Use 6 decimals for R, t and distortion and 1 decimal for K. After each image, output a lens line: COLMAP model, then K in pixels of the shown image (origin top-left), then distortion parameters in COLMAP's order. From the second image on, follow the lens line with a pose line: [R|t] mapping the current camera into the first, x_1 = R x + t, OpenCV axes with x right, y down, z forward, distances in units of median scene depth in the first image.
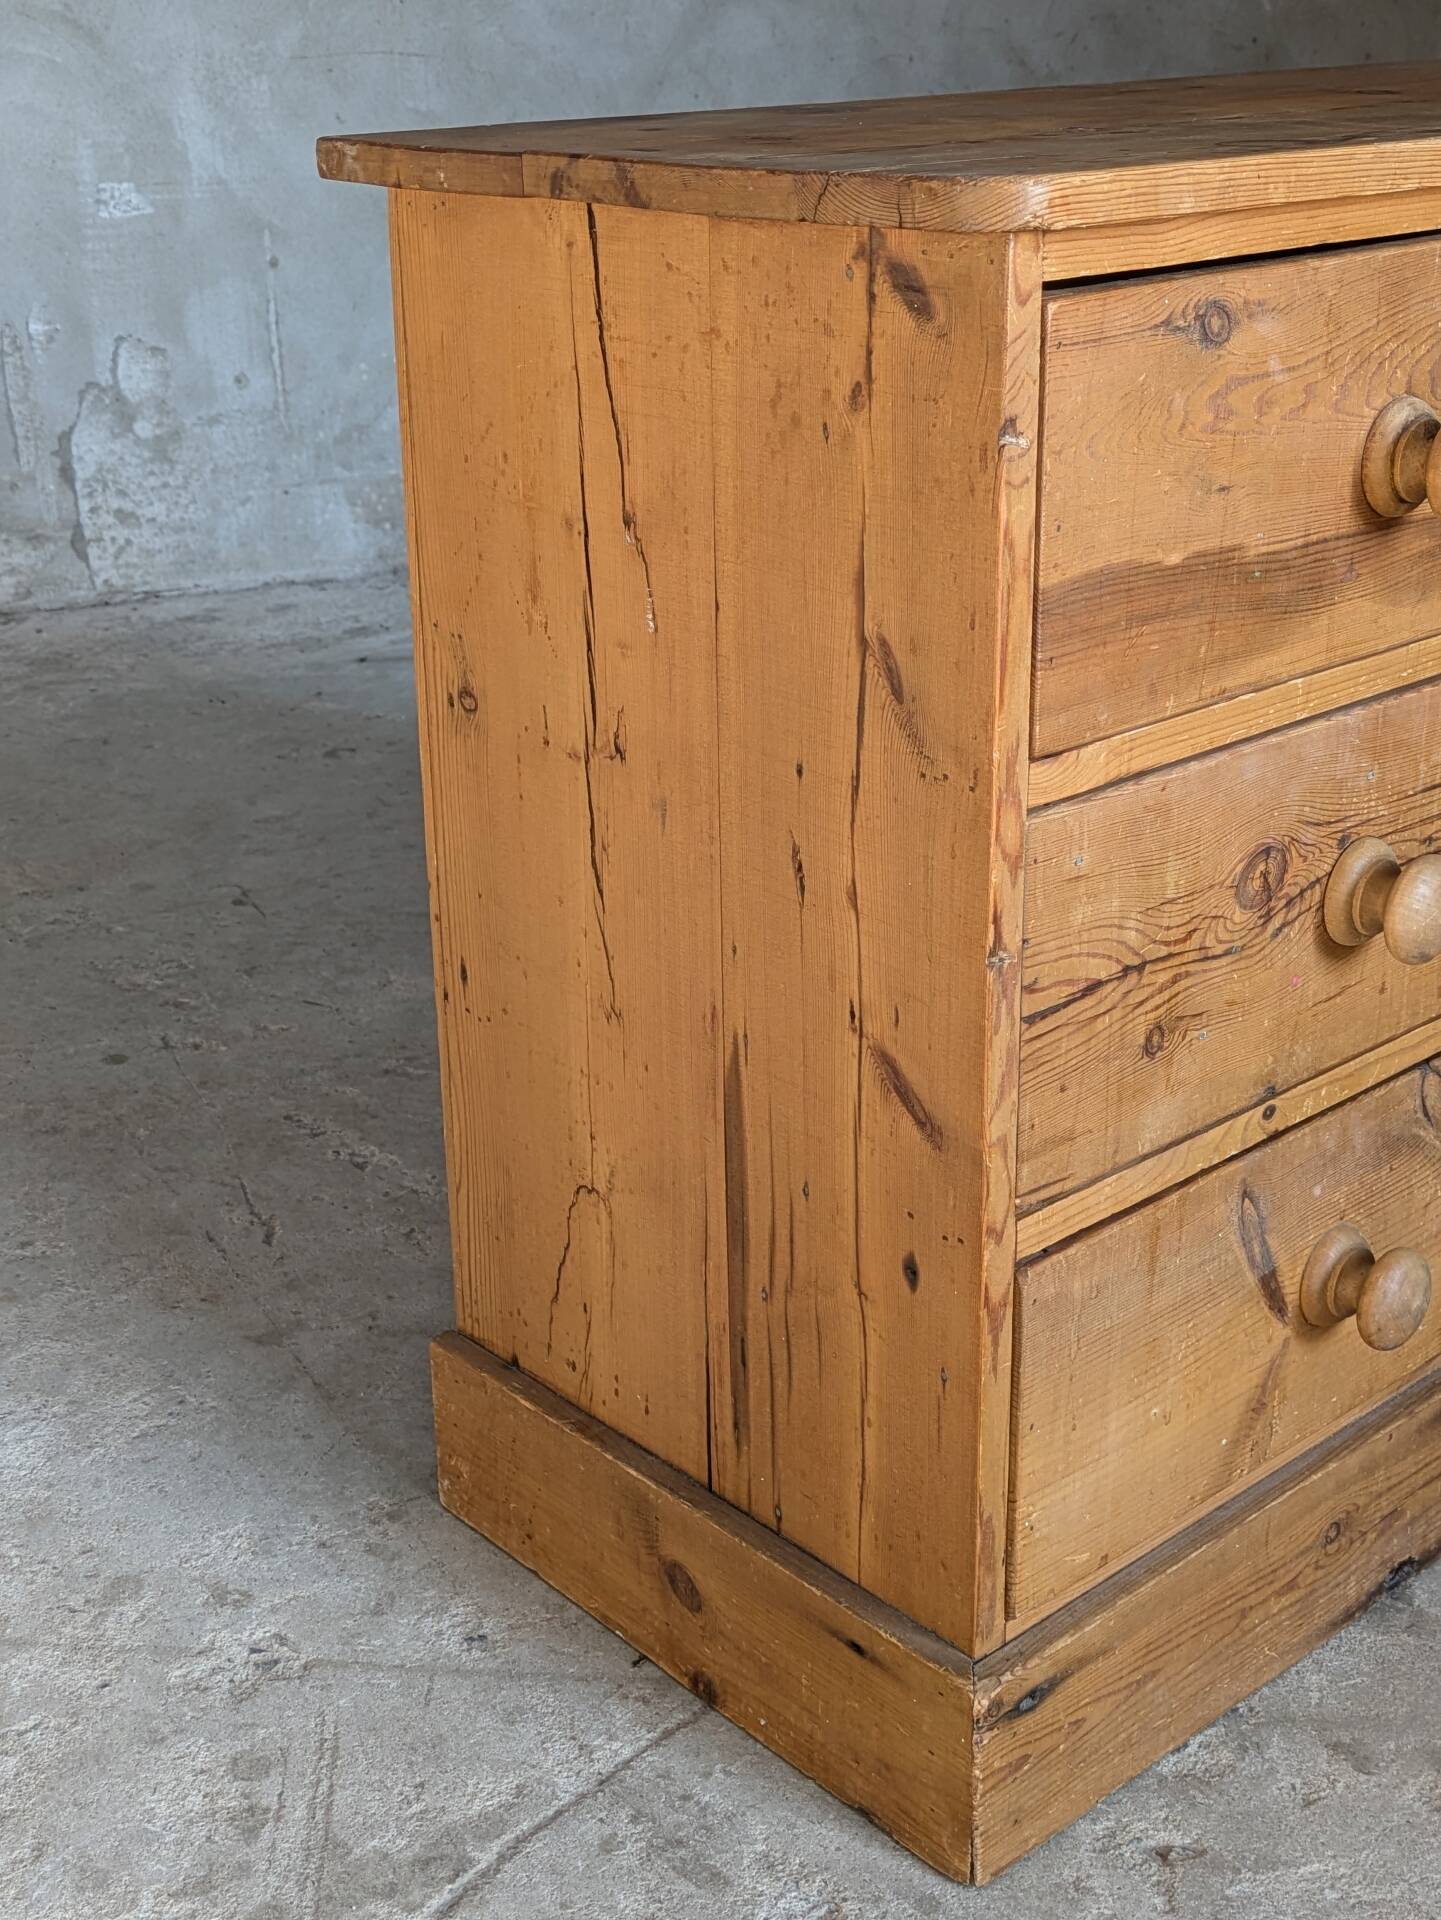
lens RADIAL K [[2429.2, 0, 701.0], [0, 2429.2, 837.5], [0, 0, 1]] dist [0.095256, 0.000000]
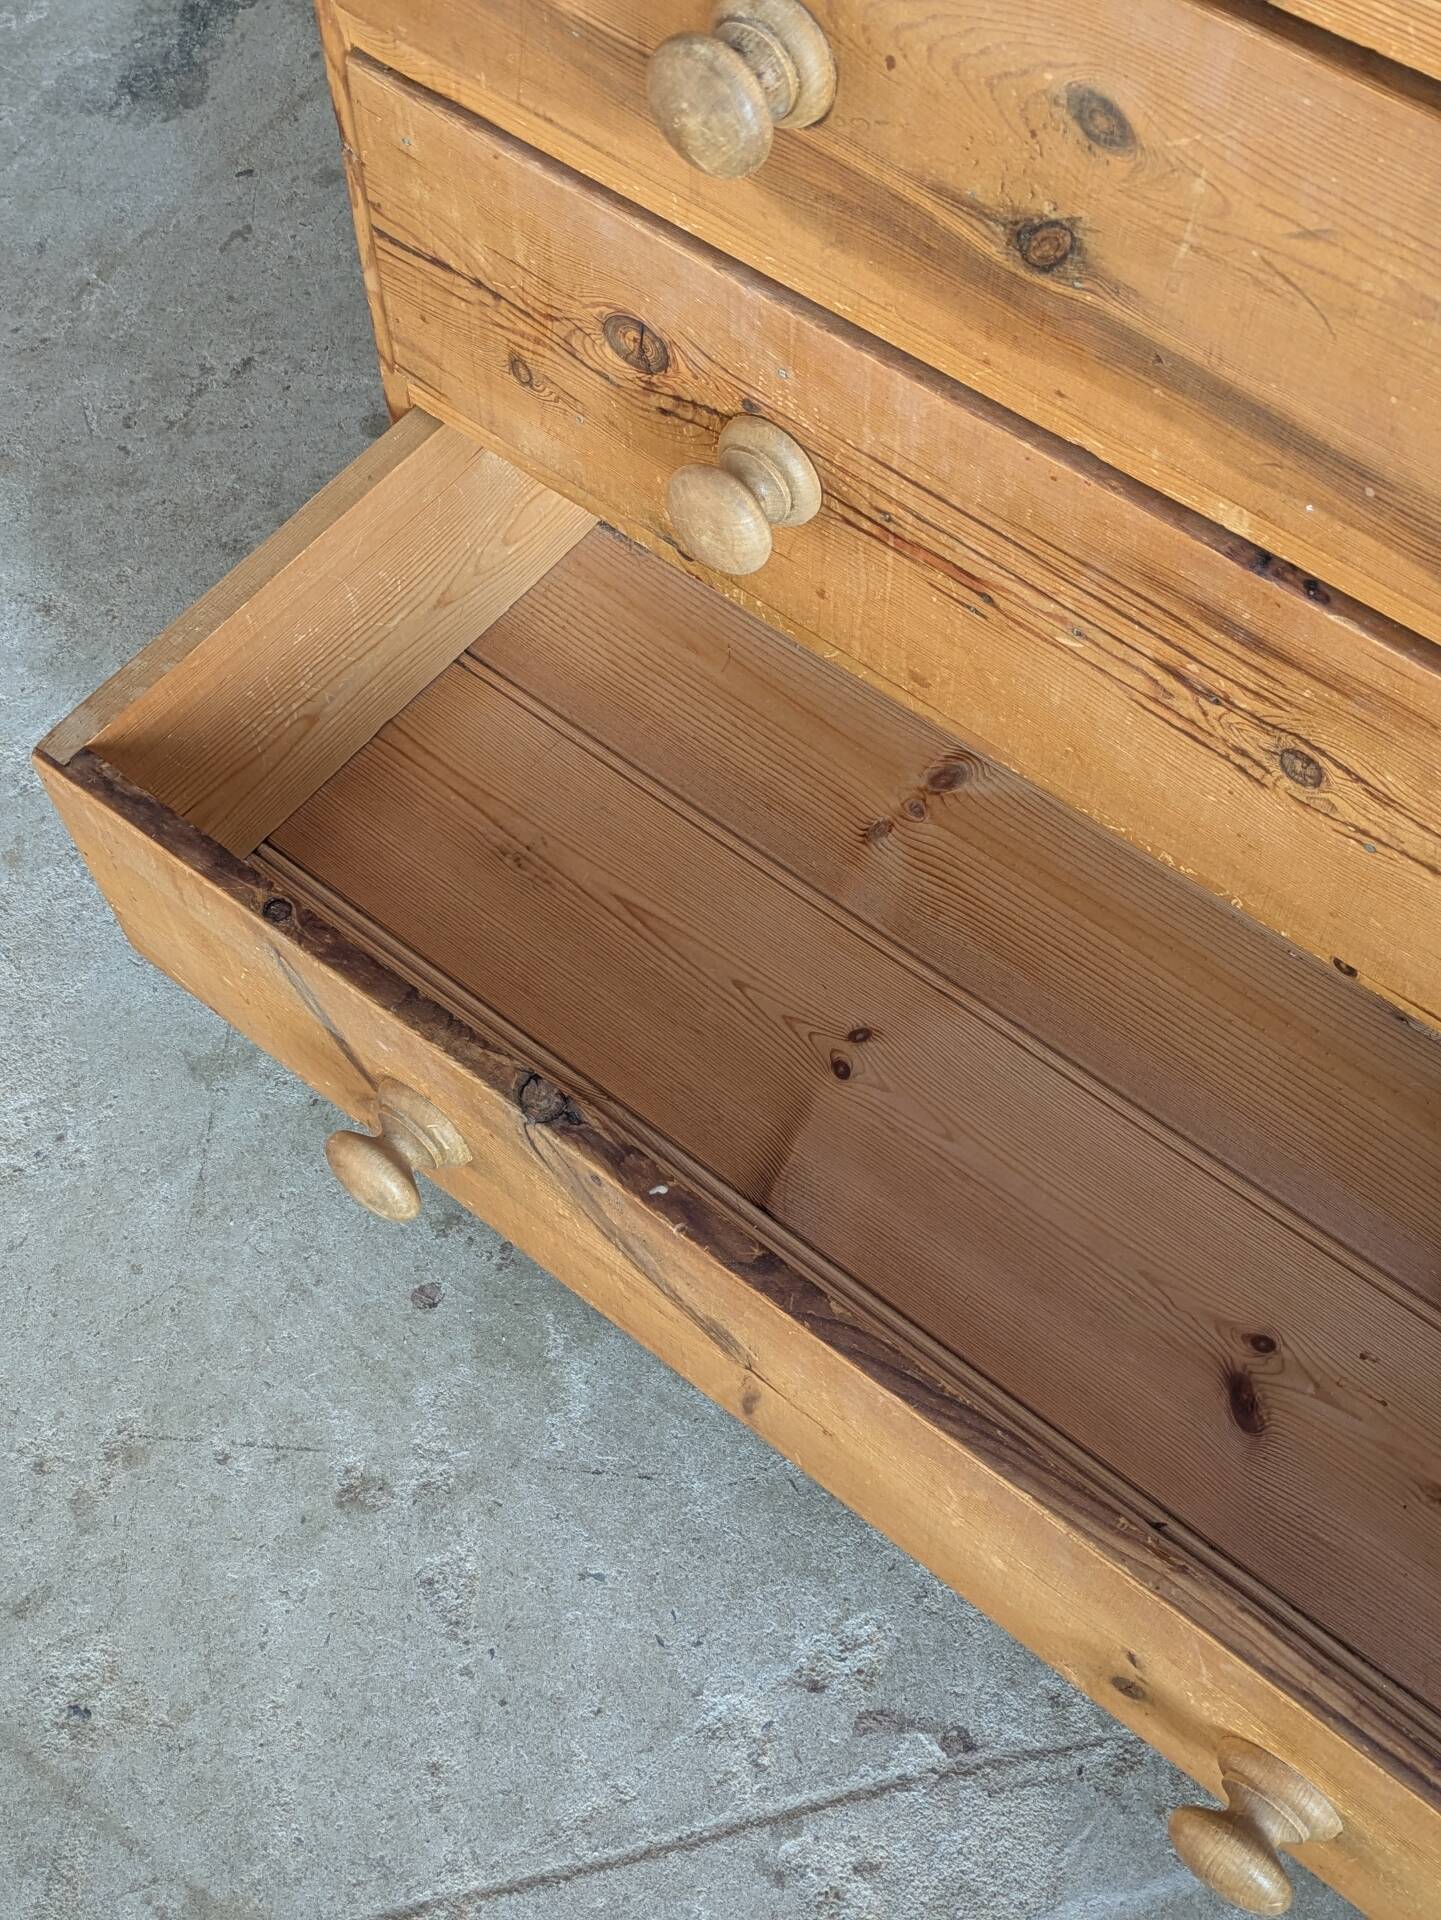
lens RADIAL K [[2481.5, 0, 727.3], [0, 2481.5, 915.7], [0, 0, 1]] dist [0.035591, 0.000000]
pose [[0.161218, 0.824780, -0.541984, 0.981008], [-0.320571, 0.563153, 0.761638, -0.628378], [0.933404, 0.050955, 0.355191, 0.741260]]
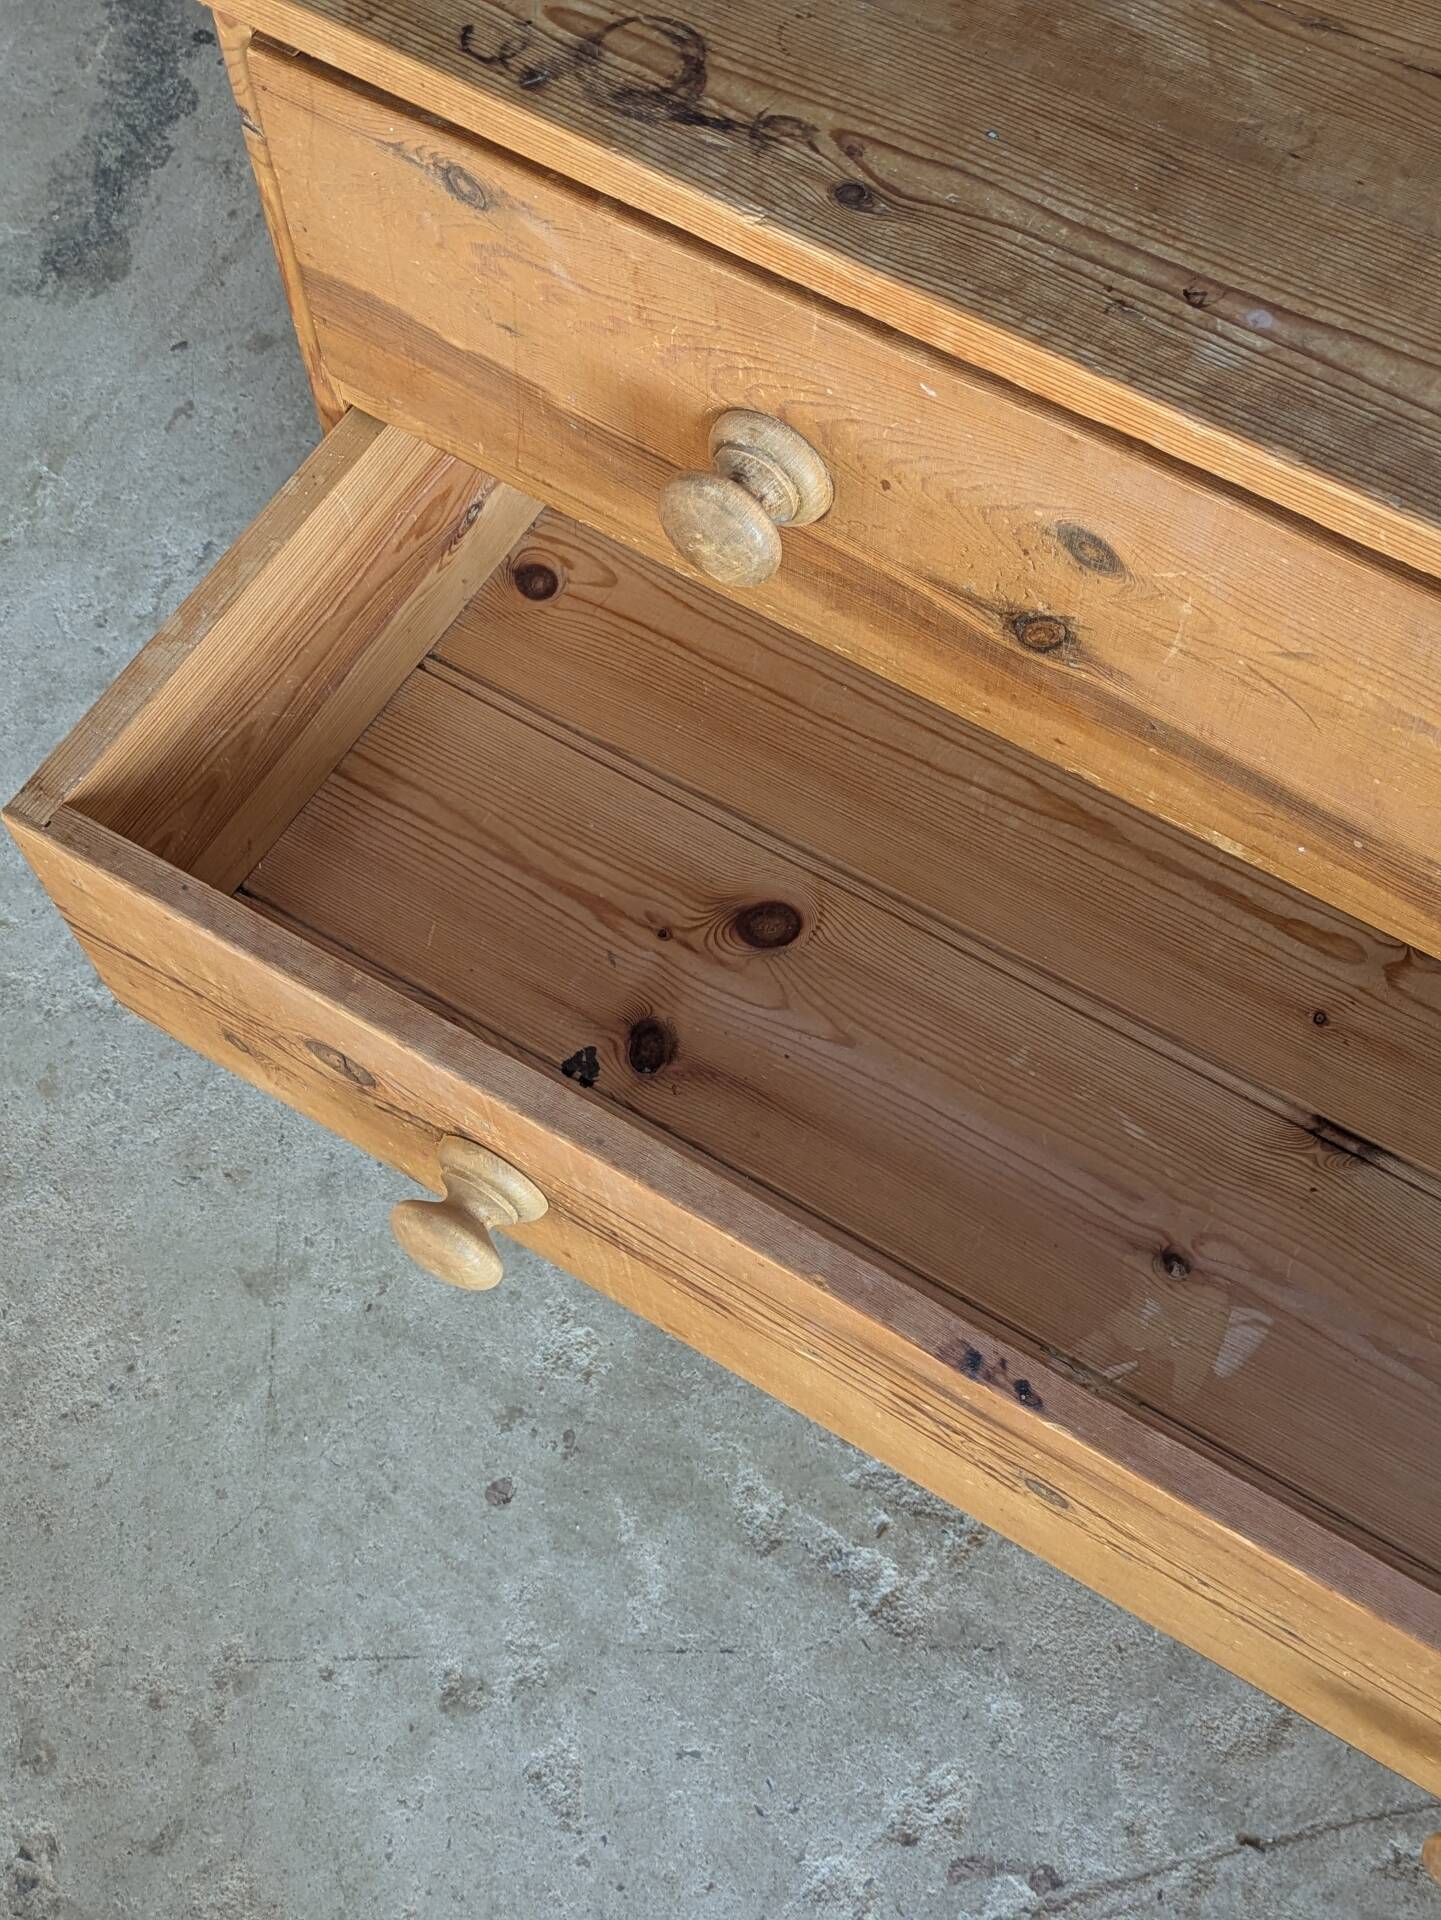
lens RADIAL K [[2481.5, 0, 738.9], [0, 2481.5, 864.2], [0, 0, 1]] dist [0.035591, 0.000000]
pose [[0.262330, 0.826528, -0.498030, 0.855042], [-0.299874, 0.560377, 0.772045, -0.767381], [0.917202, -0.053185, 0.394858, 0.665813]]
